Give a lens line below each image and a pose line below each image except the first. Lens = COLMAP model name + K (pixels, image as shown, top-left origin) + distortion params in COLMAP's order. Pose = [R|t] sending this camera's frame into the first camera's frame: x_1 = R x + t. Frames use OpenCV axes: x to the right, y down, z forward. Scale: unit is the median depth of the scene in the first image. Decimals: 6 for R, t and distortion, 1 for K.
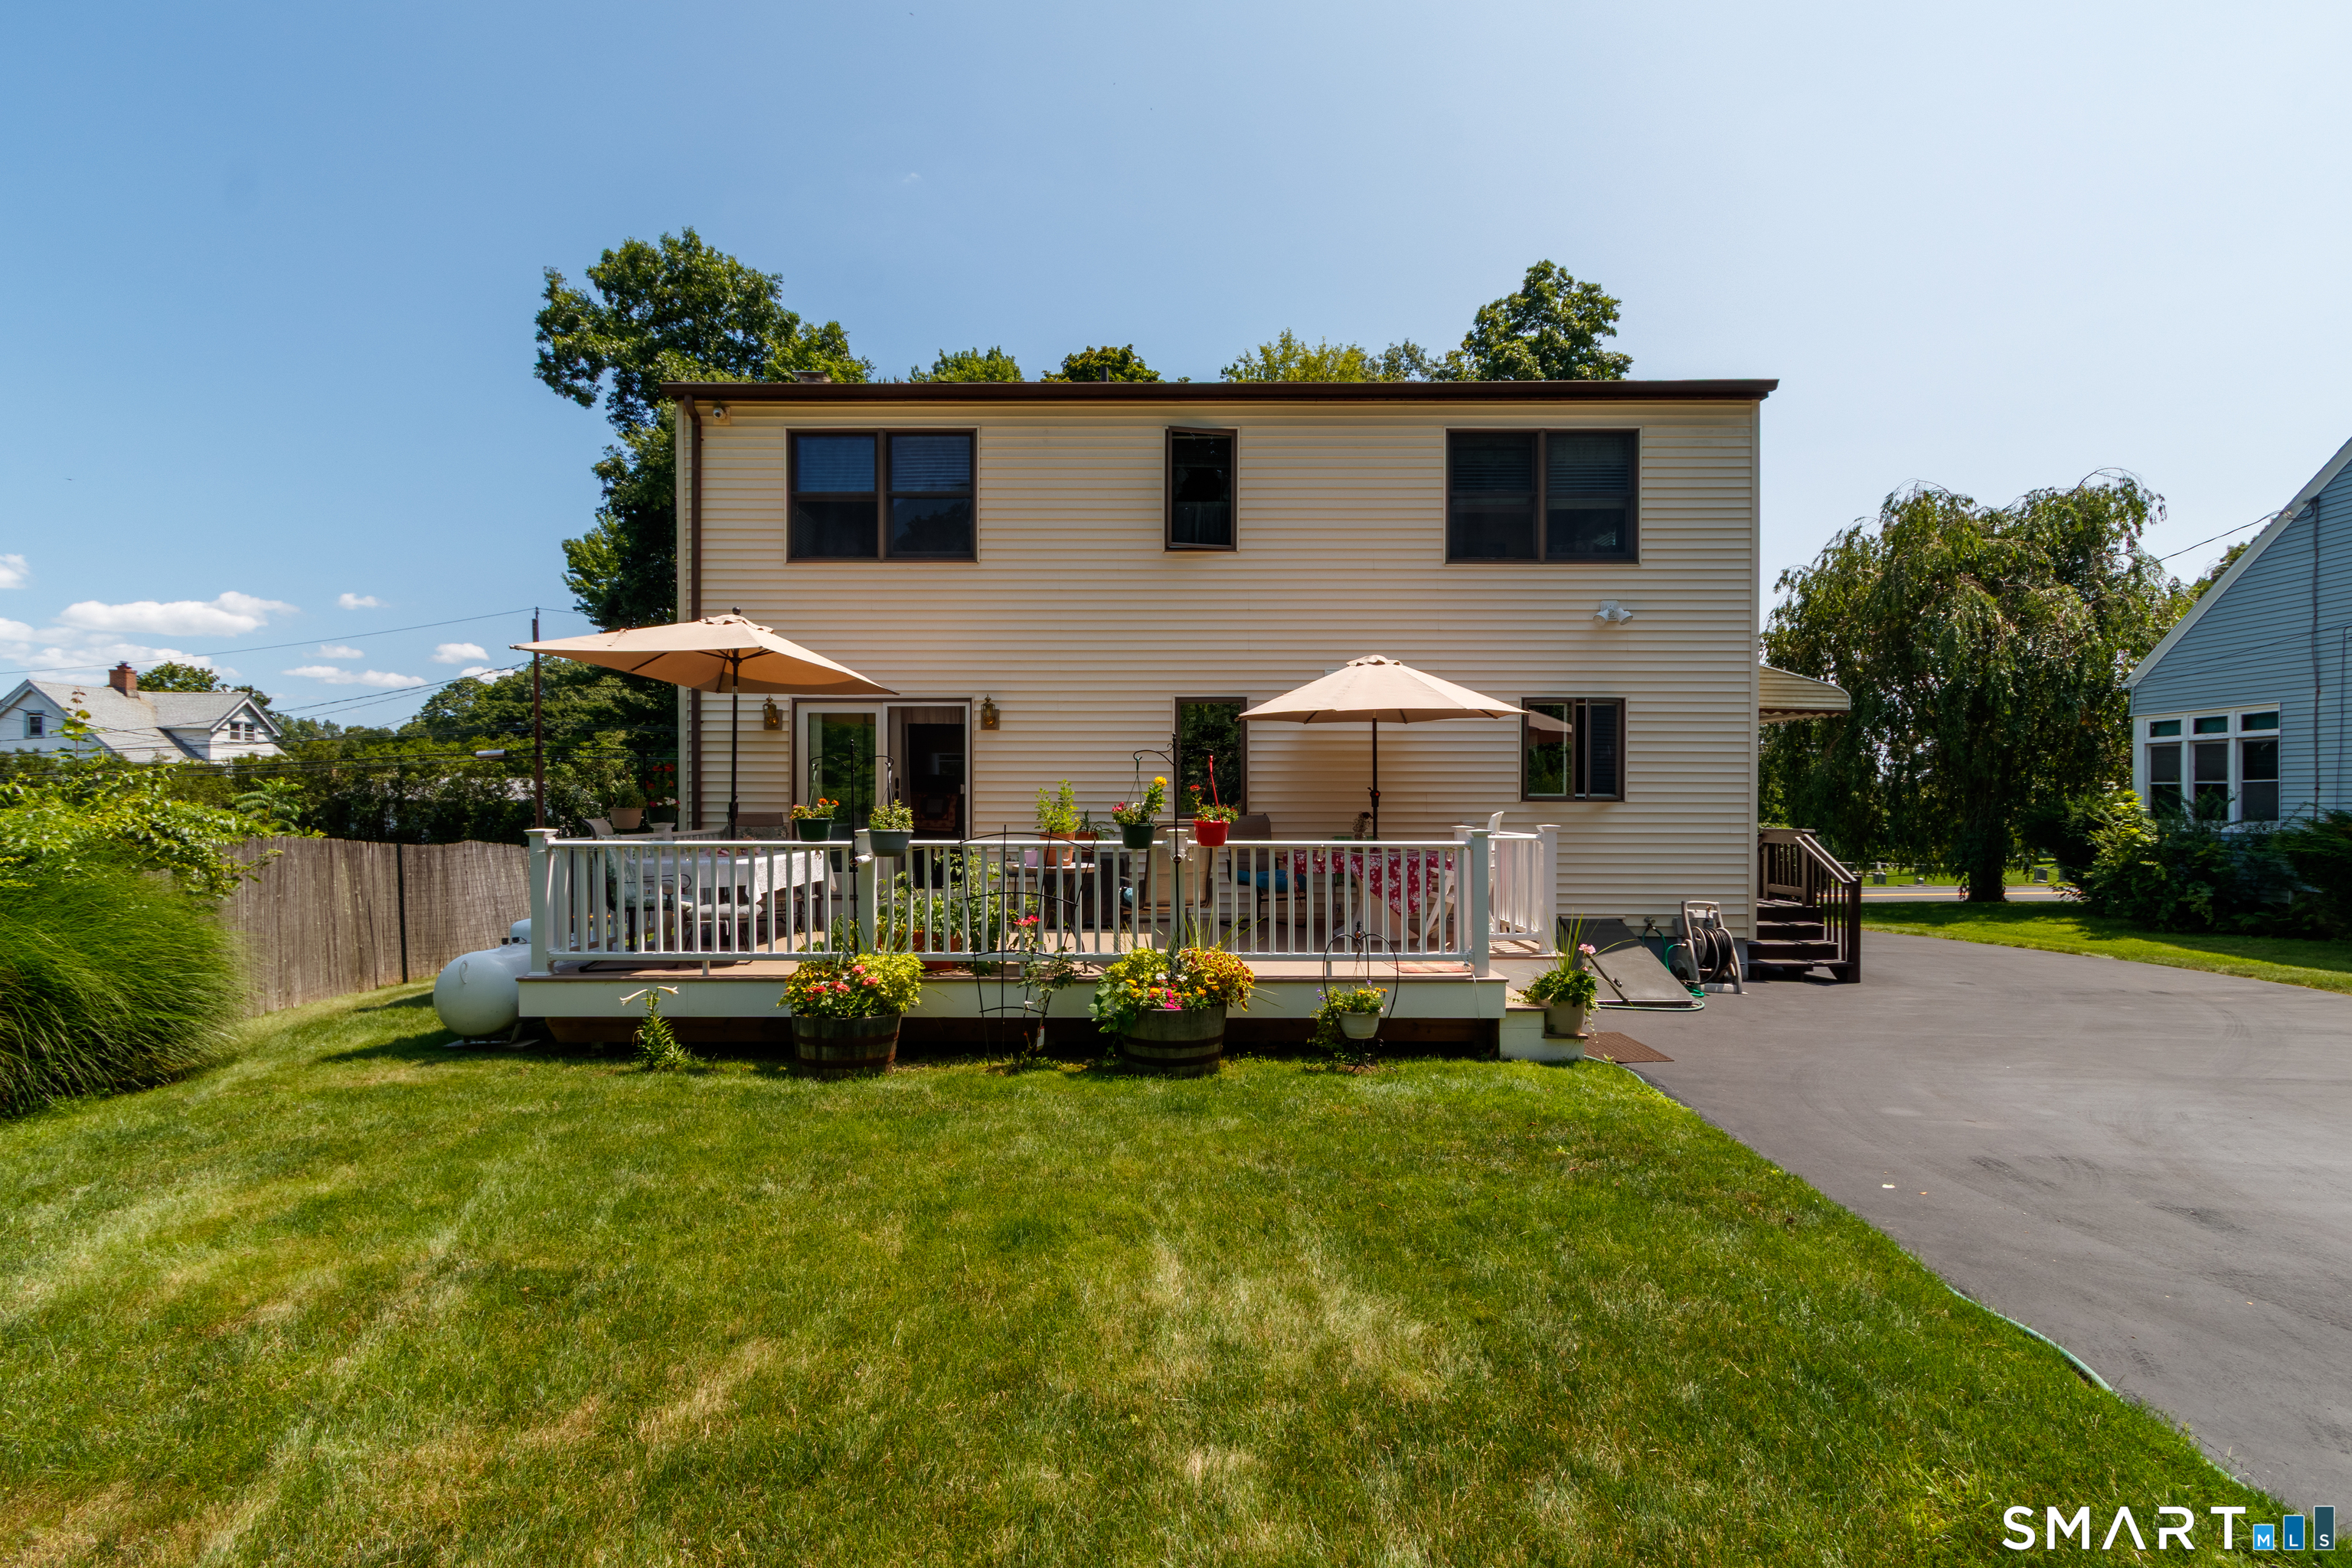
lens RADIAL K [[1073.8, 0, 1170.1], [0, 1073.8, 805.4], [0, 0, 1]] dist [0.009001, -0.003276]
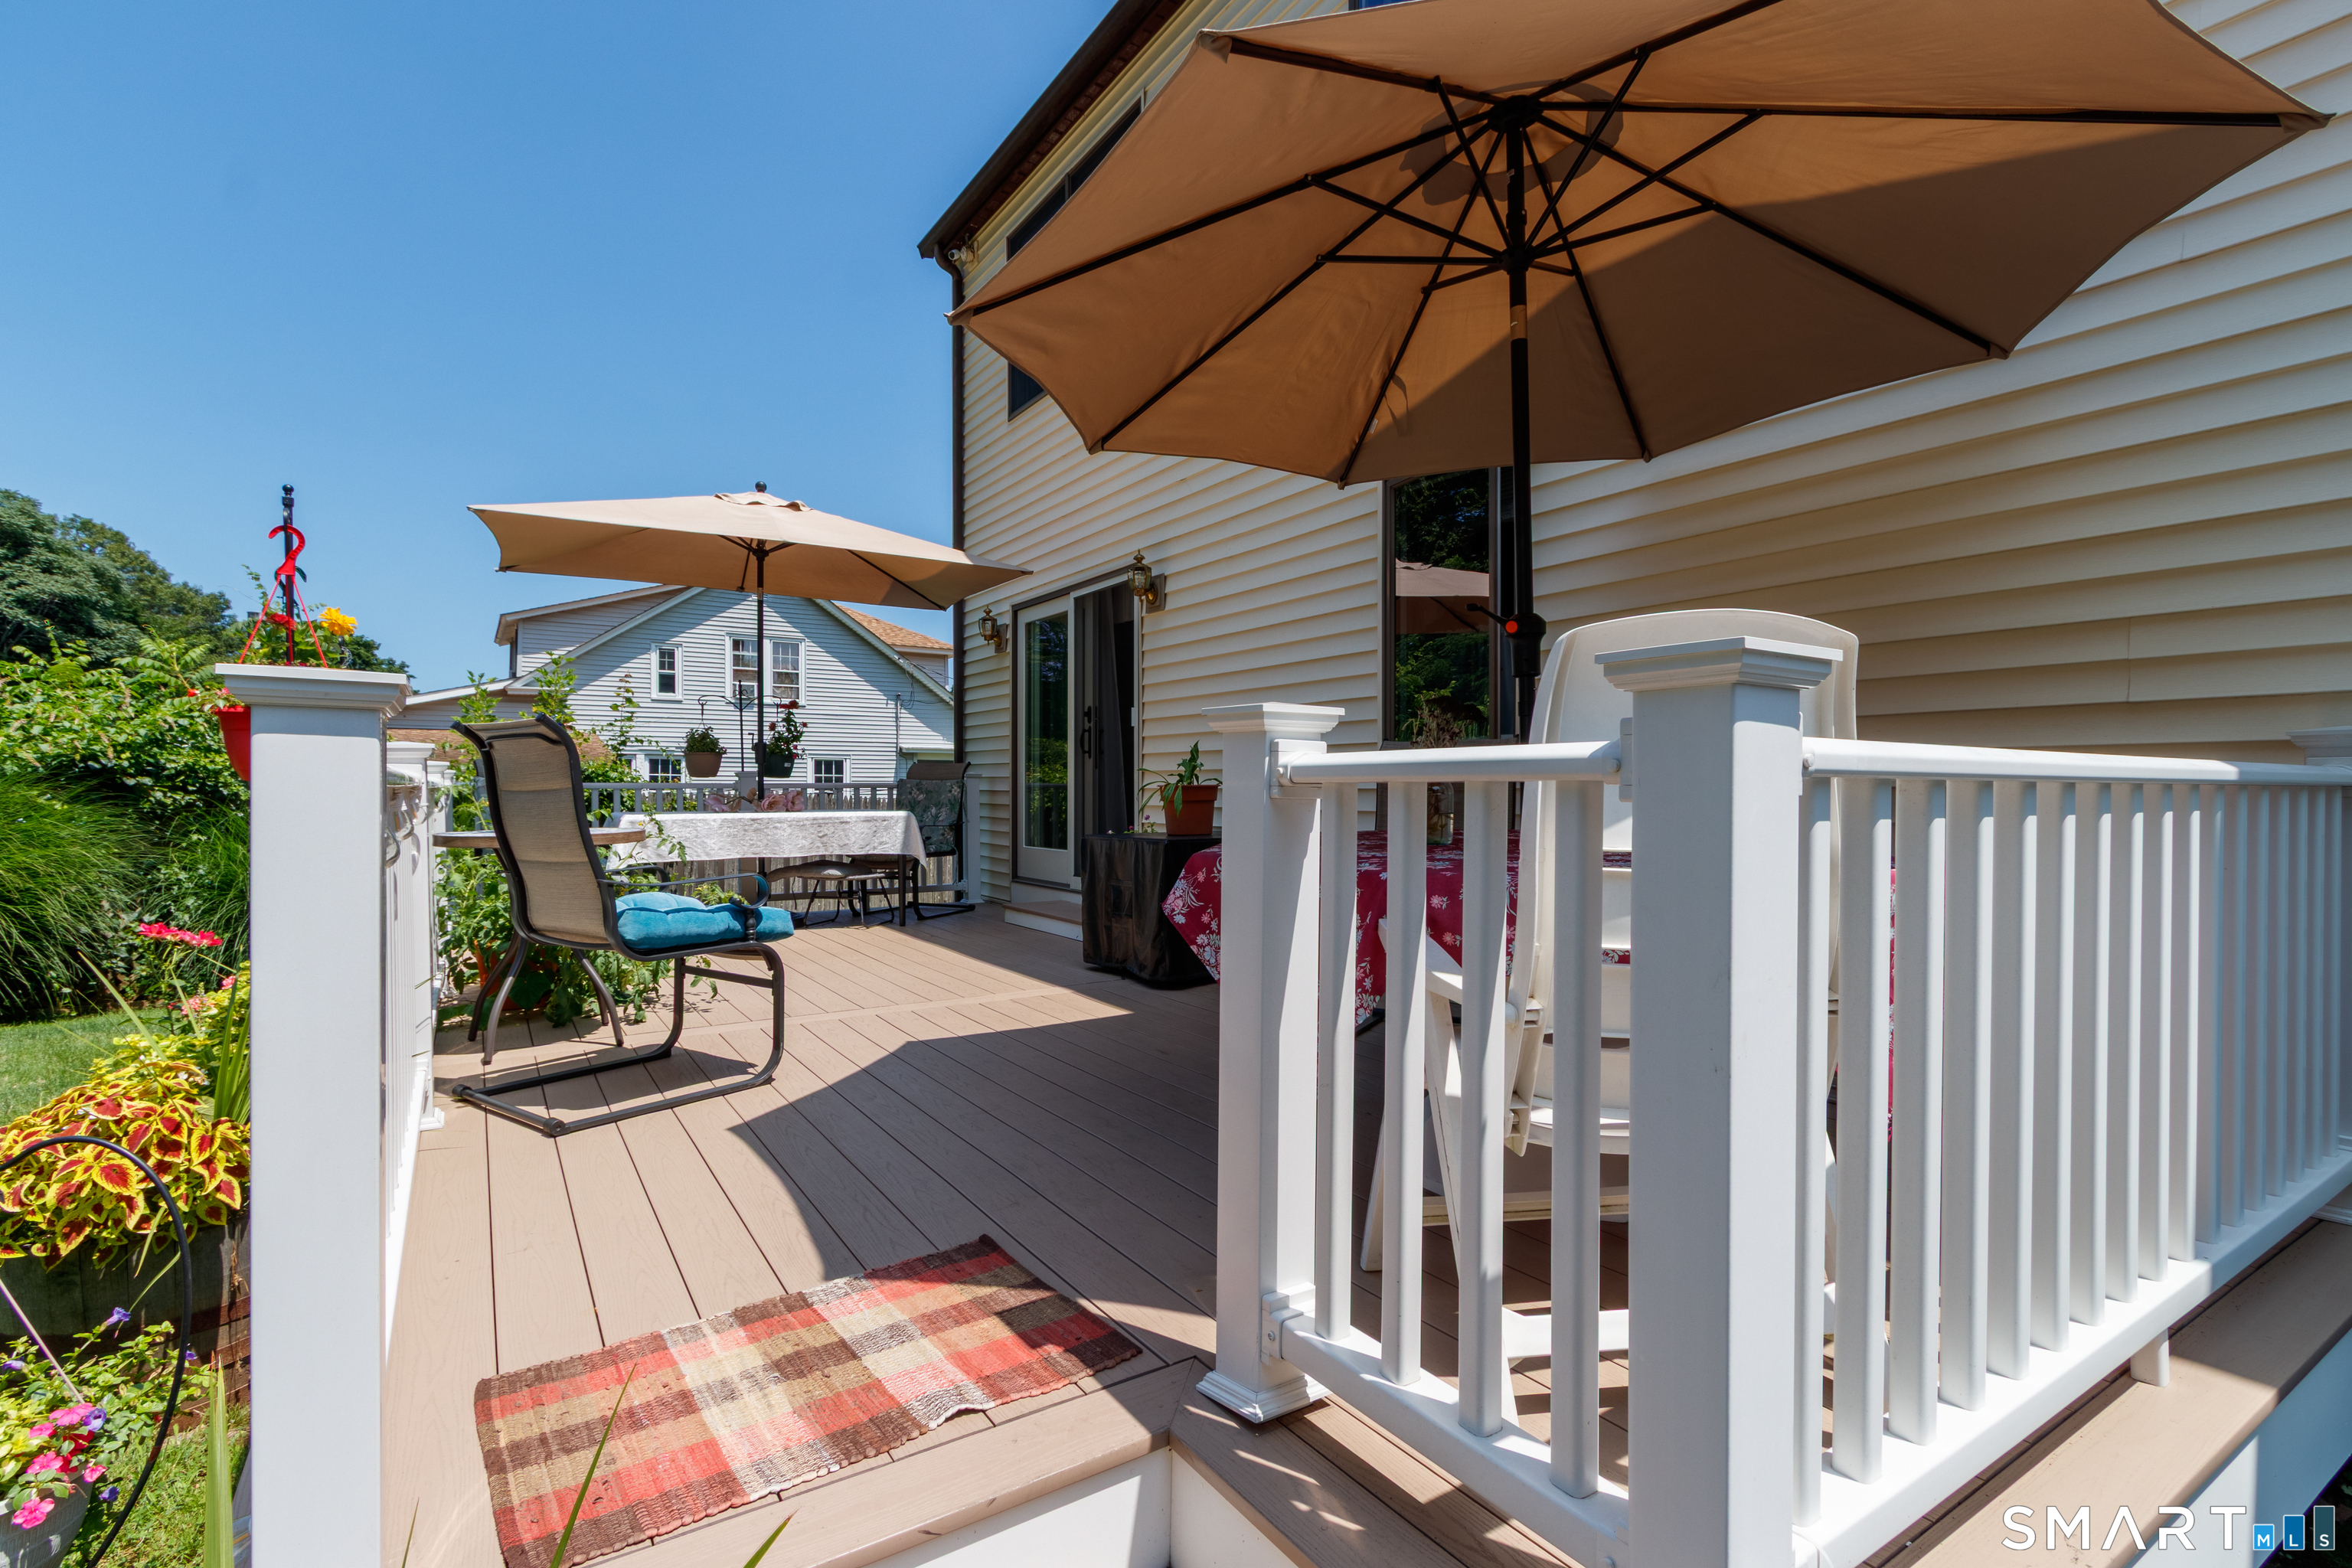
lens RADIAL K [[1077.7, 0, 1172.0], [0, 1077.7, 807.3], [0, 0, 1]] dist [0.003387, -0.001584]
pose [[0.548432, 0.012491, -0.836102, 0.322524], [-0.000834, 0.999896, 0.014392, 0.026463], [0.836195, -0.007196, 0.548385, 0.690014]]
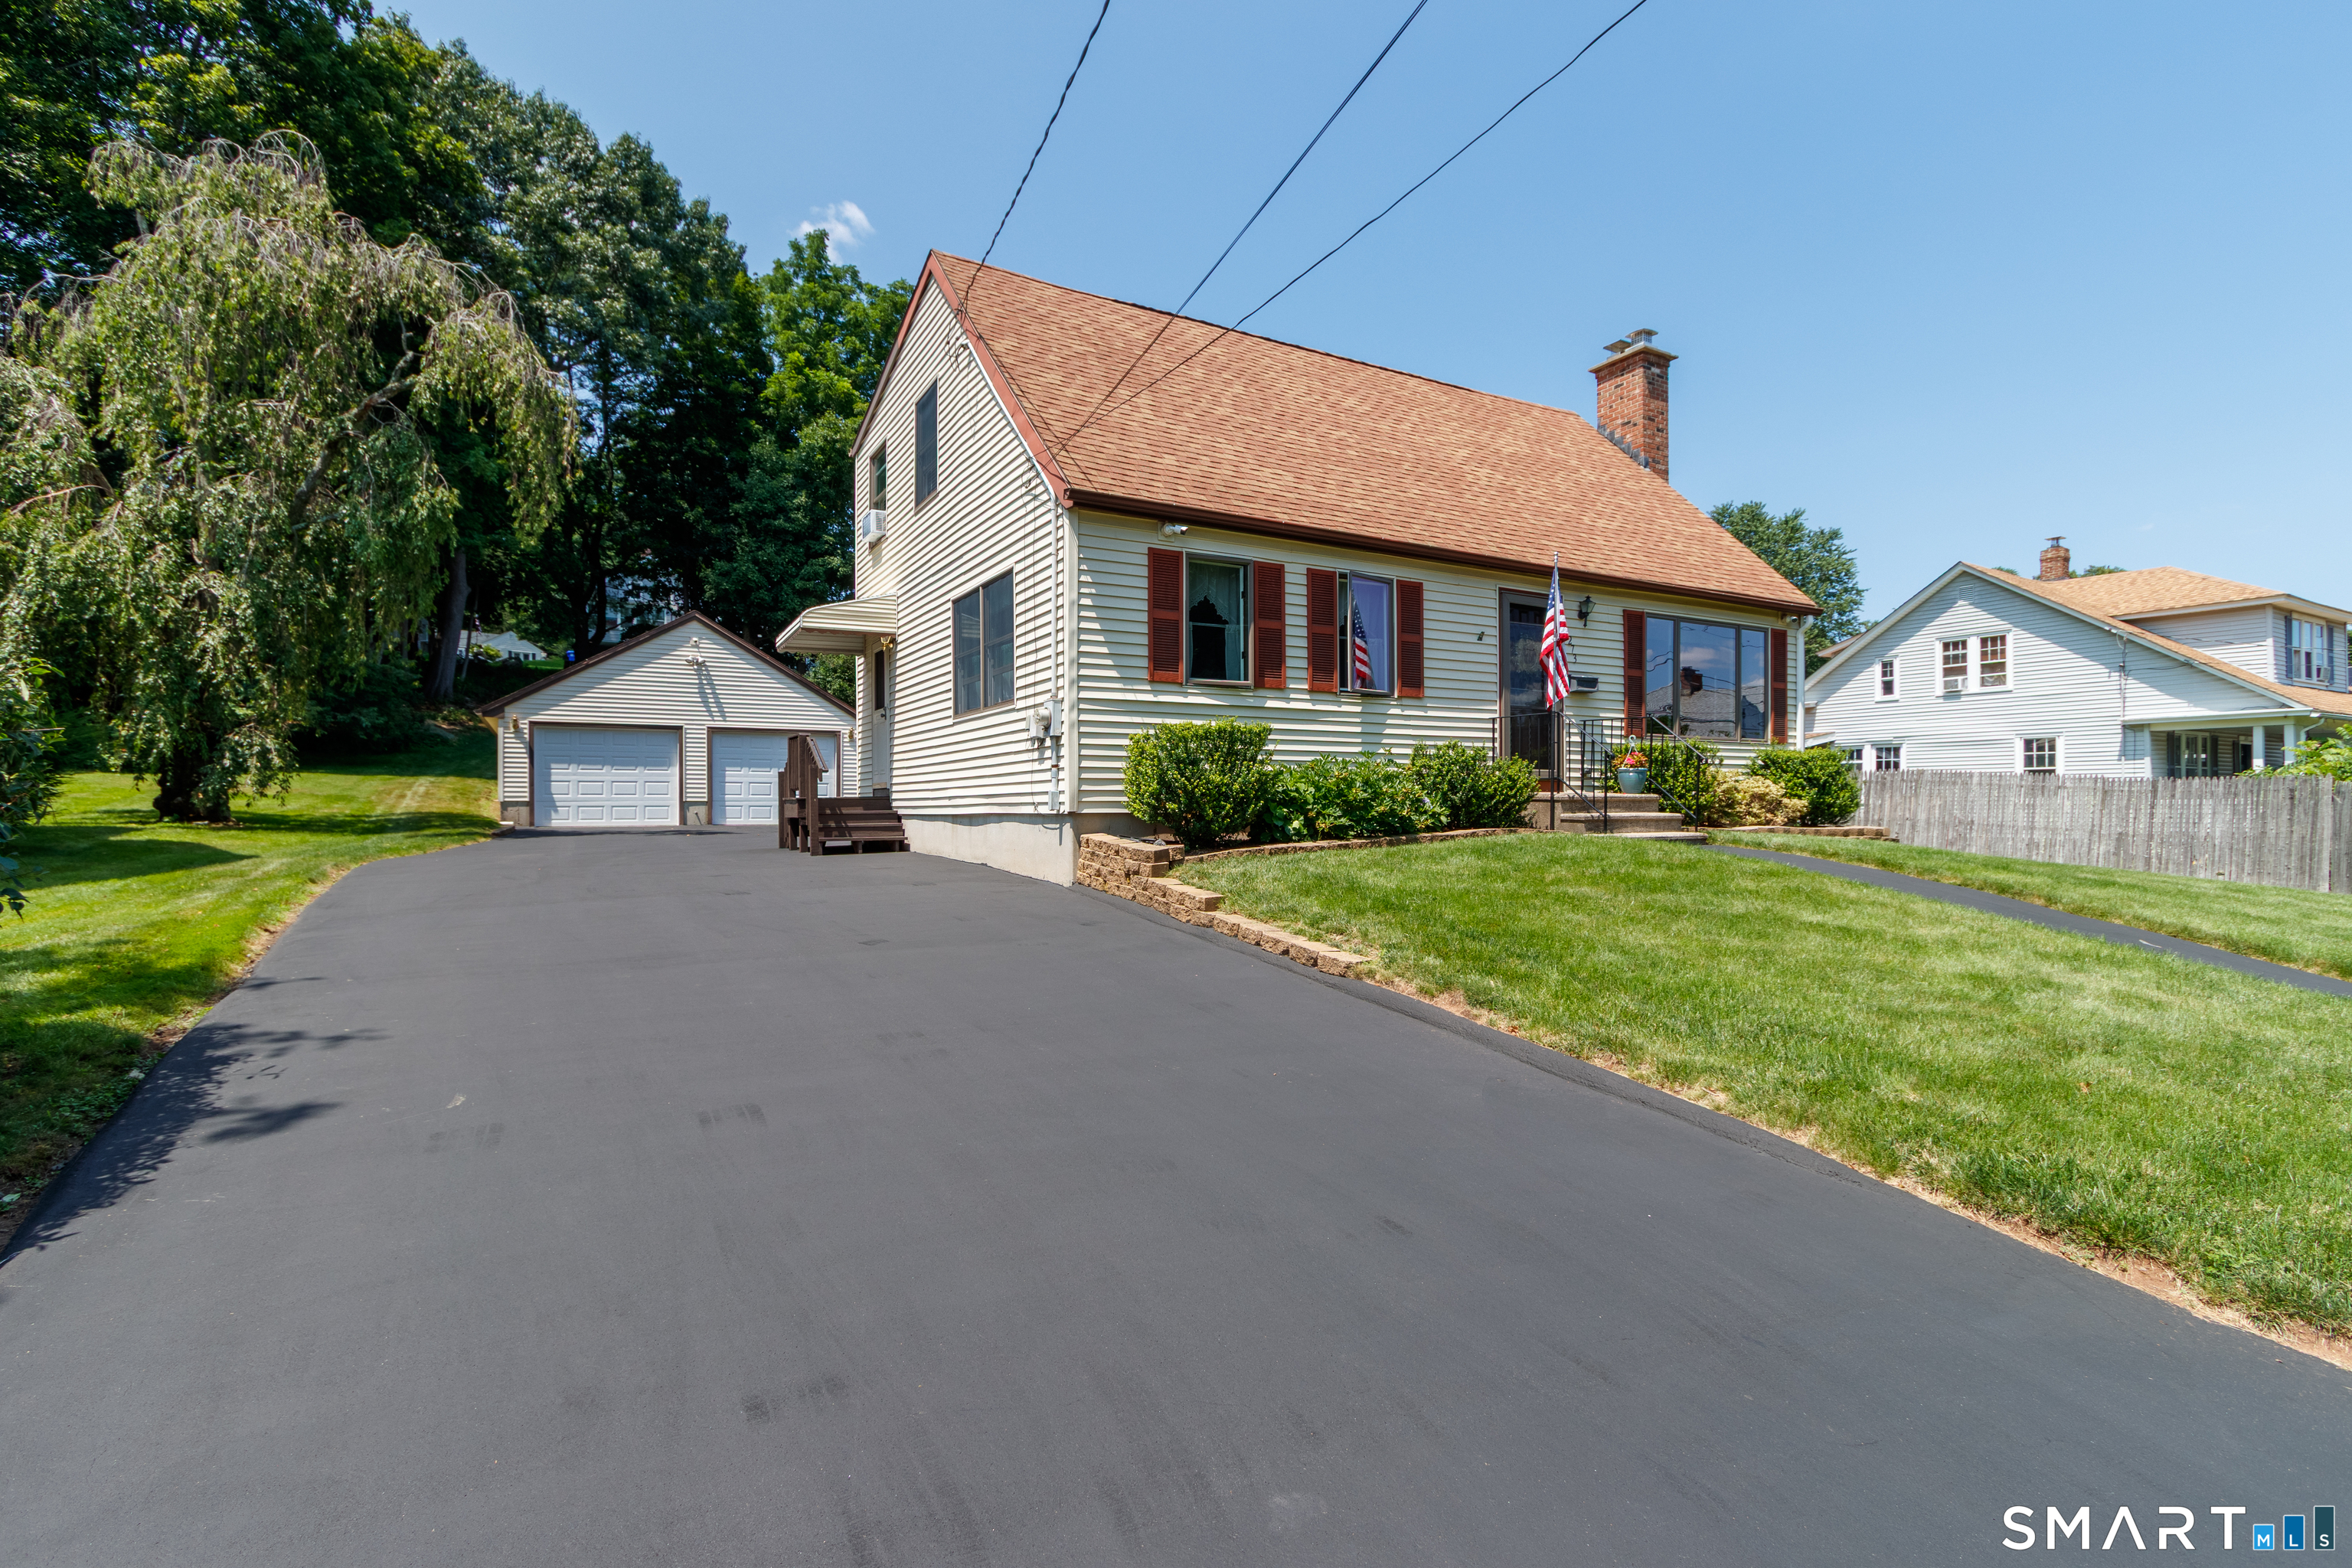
lens RADIAL K [[1077.7, 0, 1172.0], [0, 1077.7, 807.3], [0, 0, 1]] dist [0.003387, -0.001584]
pose [[-0.869754, 0.000447, -0.493485, 0.906197], [0.001021, 0.999999, -0.000894, 0.116070], [0.493485, -0.001281, -0.869754, 2.516066]]
